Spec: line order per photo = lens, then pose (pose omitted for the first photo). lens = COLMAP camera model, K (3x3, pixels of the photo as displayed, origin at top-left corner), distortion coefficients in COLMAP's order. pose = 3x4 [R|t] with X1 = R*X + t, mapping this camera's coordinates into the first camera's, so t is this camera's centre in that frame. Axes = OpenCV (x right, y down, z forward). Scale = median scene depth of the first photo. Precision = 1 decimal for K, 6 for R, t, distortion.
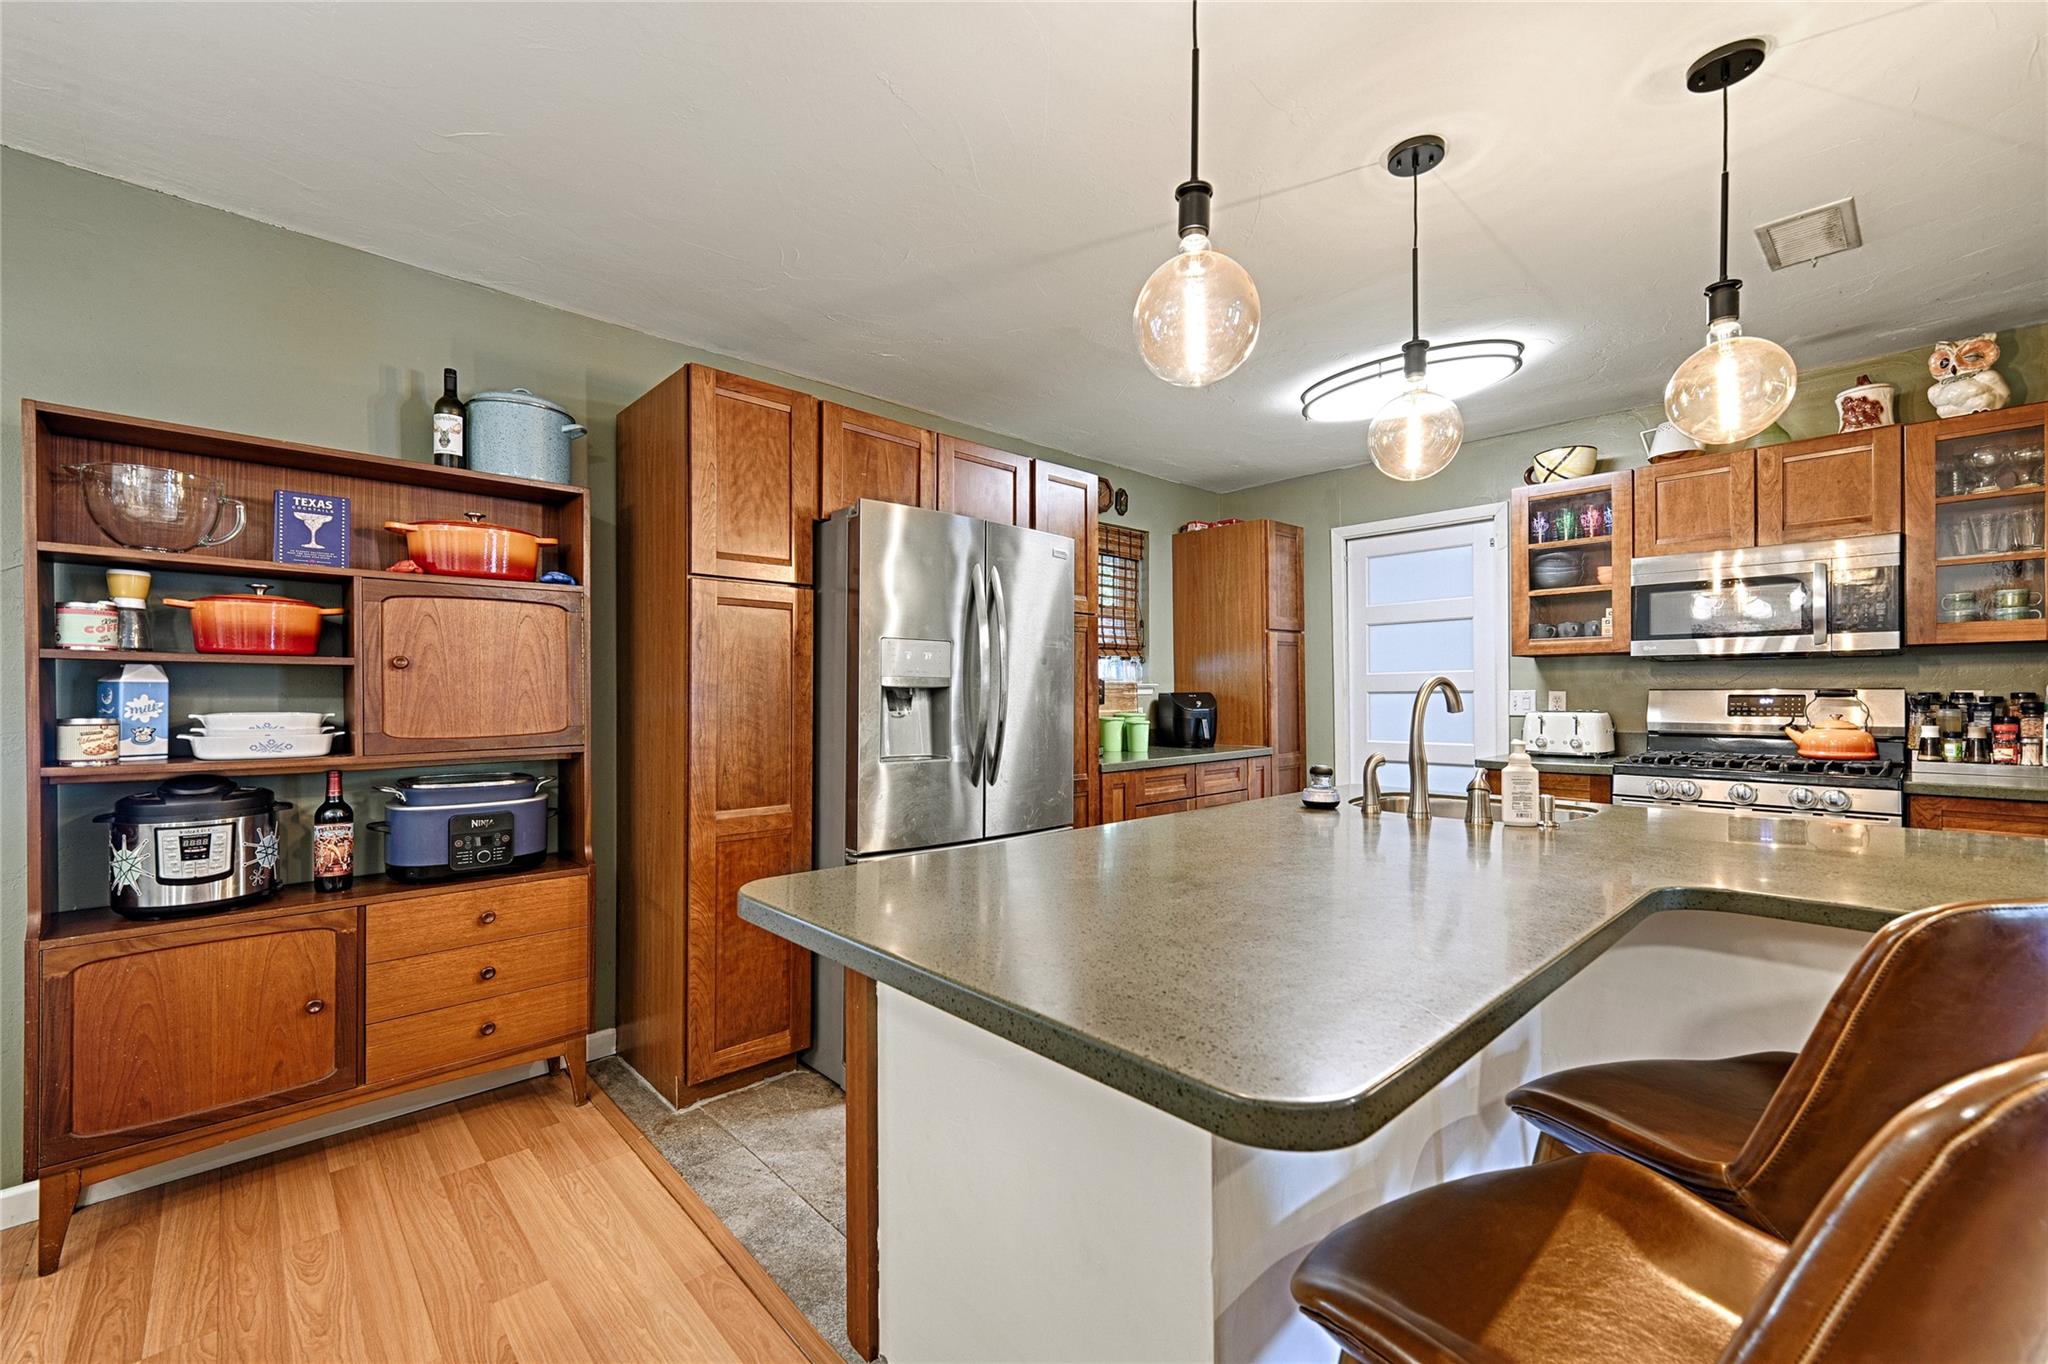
lens RADIAL K [[836.6, 0, 1059.6], [0, 836.6, 691.8], [0, 0, 1]] dist [0.013820, -0.002453]
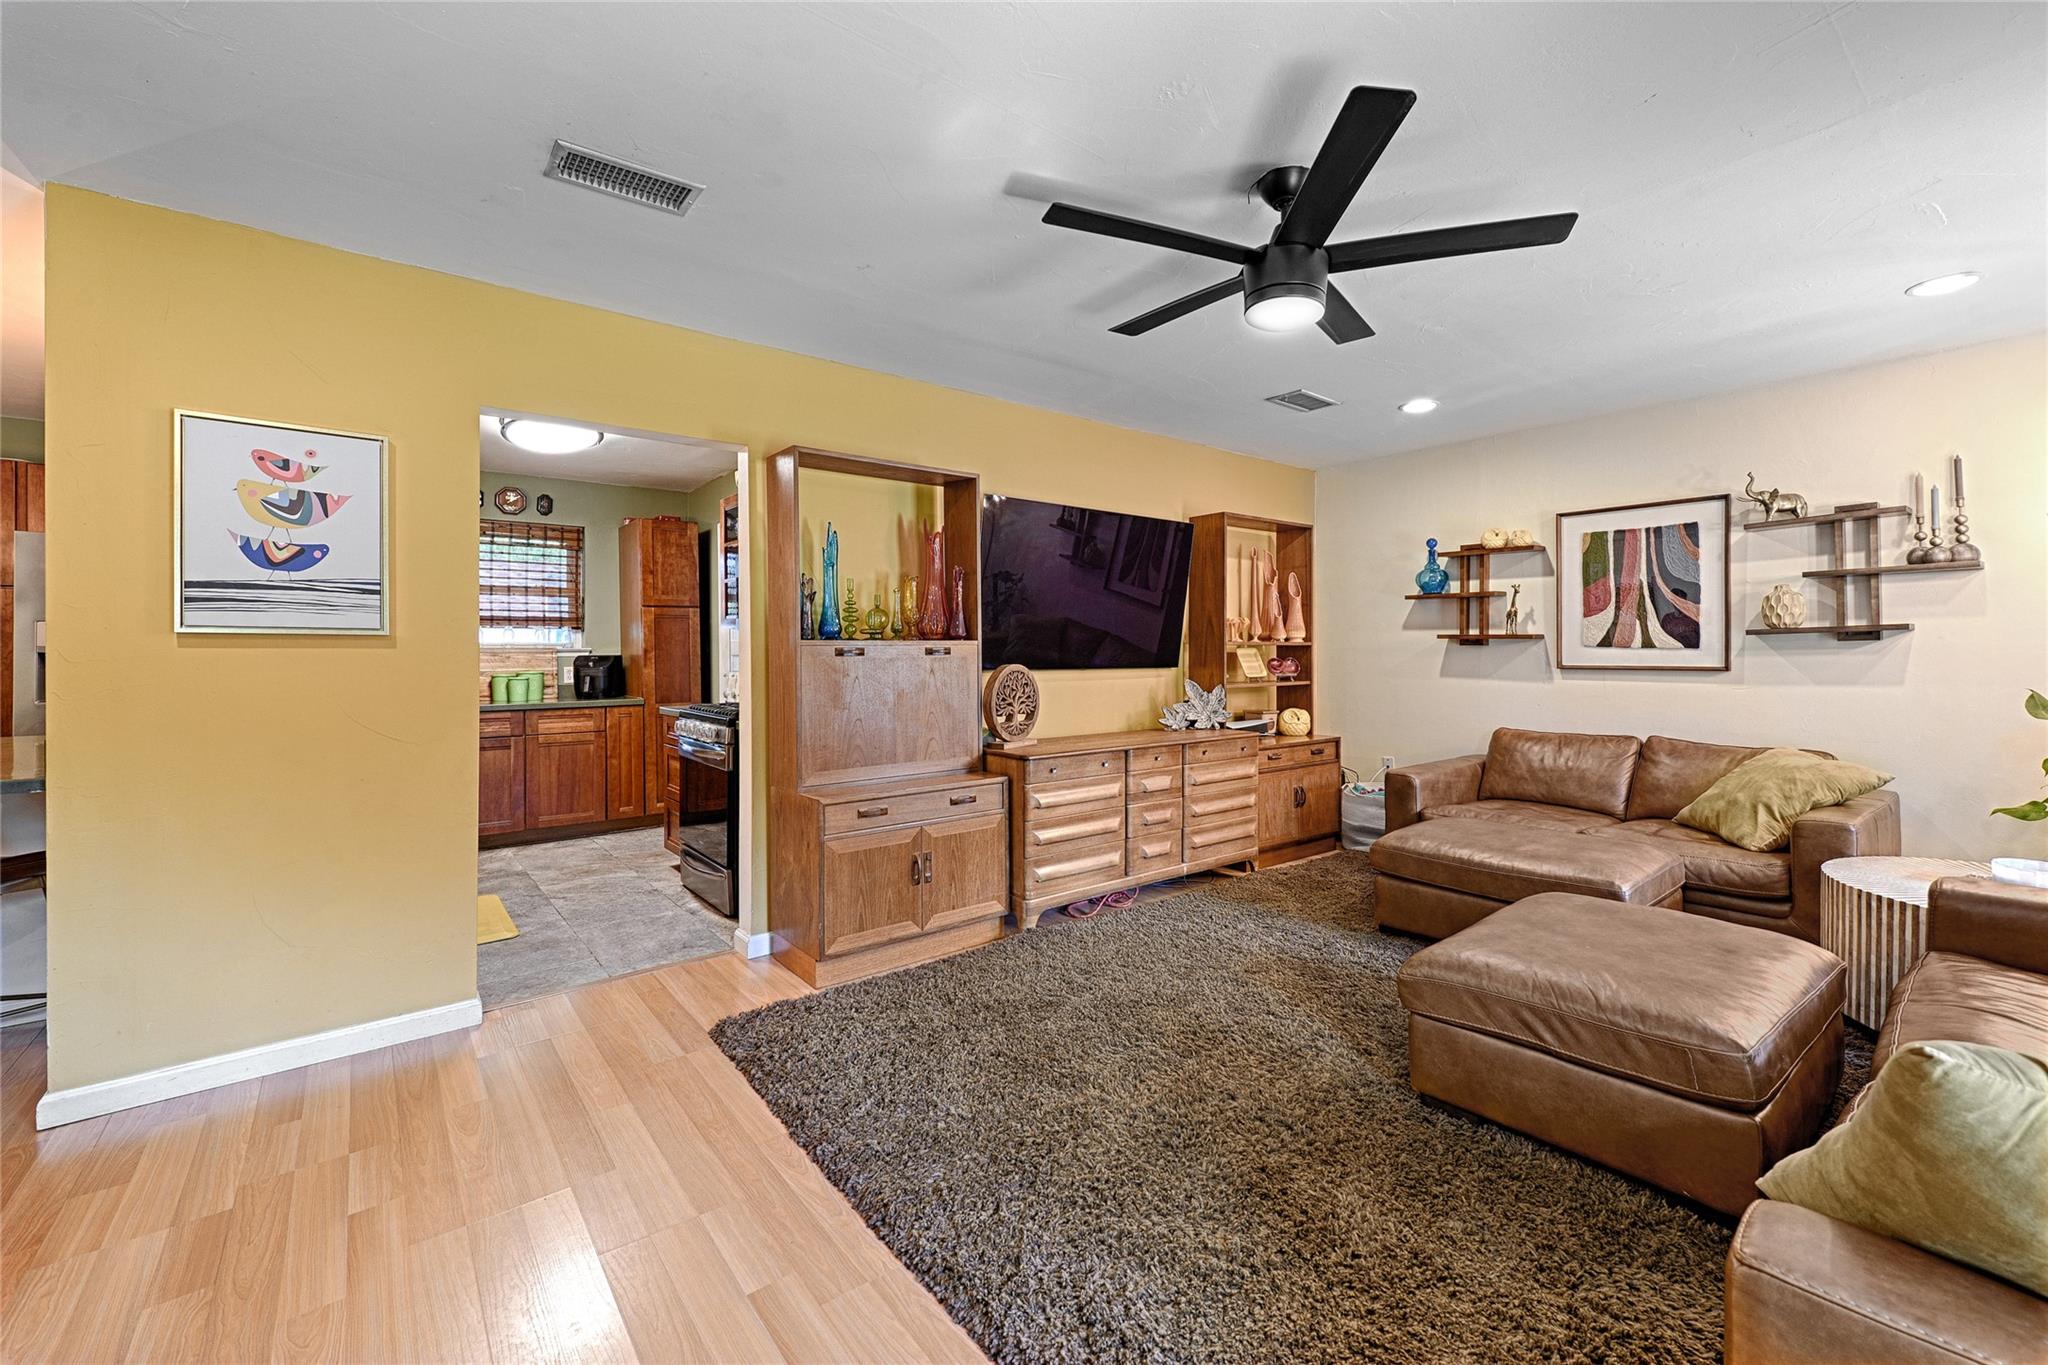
lens RADIAL K [[836.6, 0, 1058.5], [0, 836.6, 654.5], [0, 0, 1]] dist [0.013820, -0.002453]
pose [[0.996374, 0.001764, -0.085065, 1.579604], [-0.001344, 0.999987, 0.004994, -0.012128], [0.085073, -0.004862, 0.996363, -0.336048]]
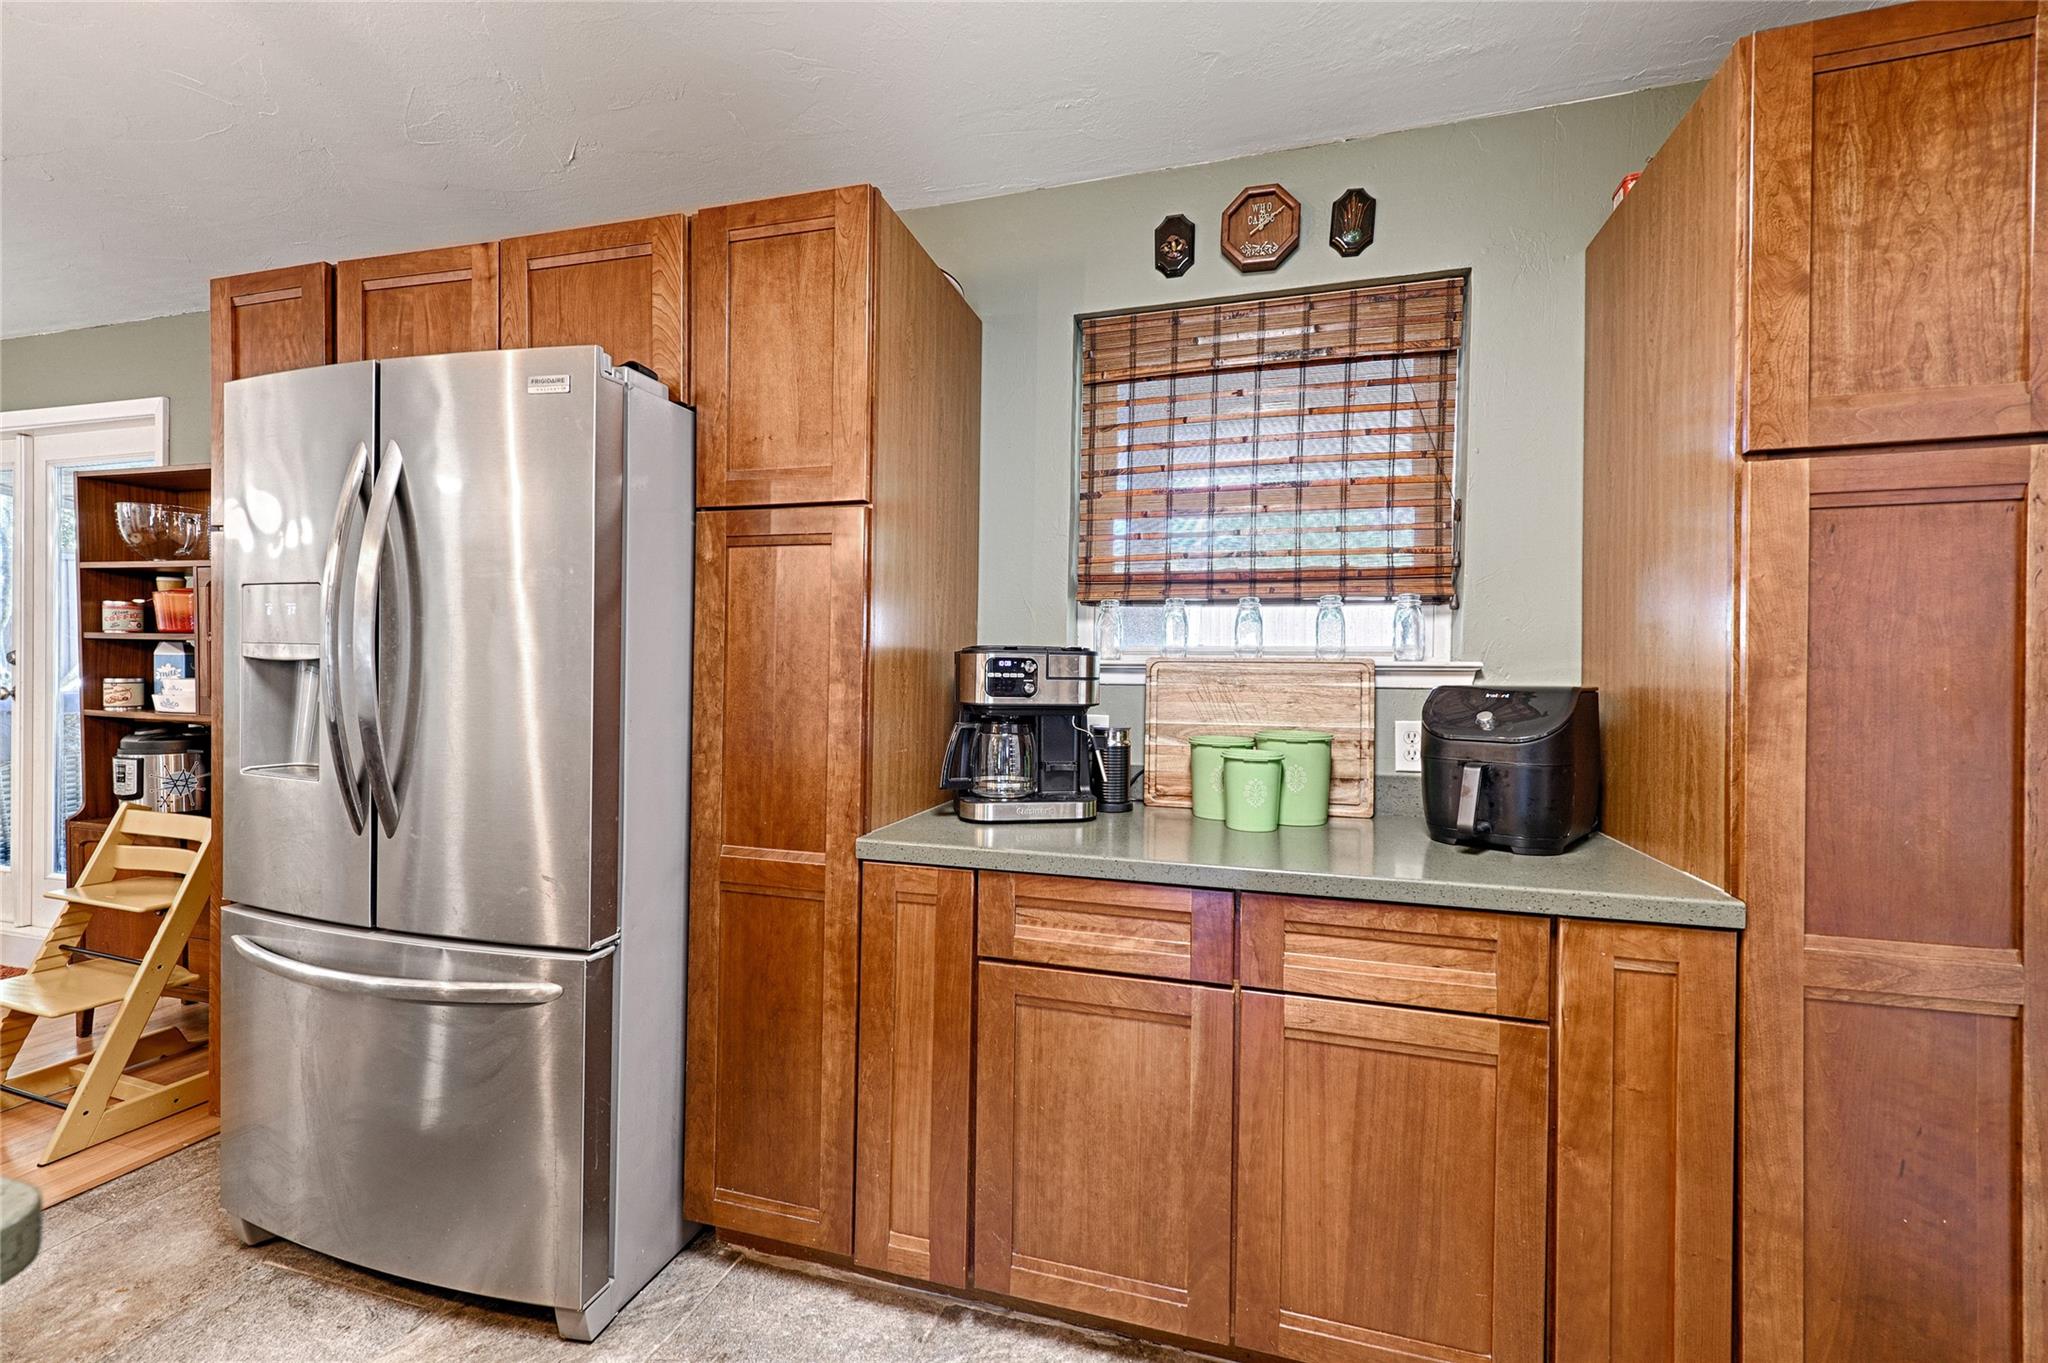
lens RADIAL K [[836.1, 0, 1014.8], [0, 836.1, 685.5], [0, 0, 1]] dist [0.008507, 0.000436]
pose [[0.481577, 0.024193, -0.876070, 0.597744], [-0.013858, 0.999704, 0.019990, -0.005345], [0.876294, 0.002514, 0.481770, 1.078742]]
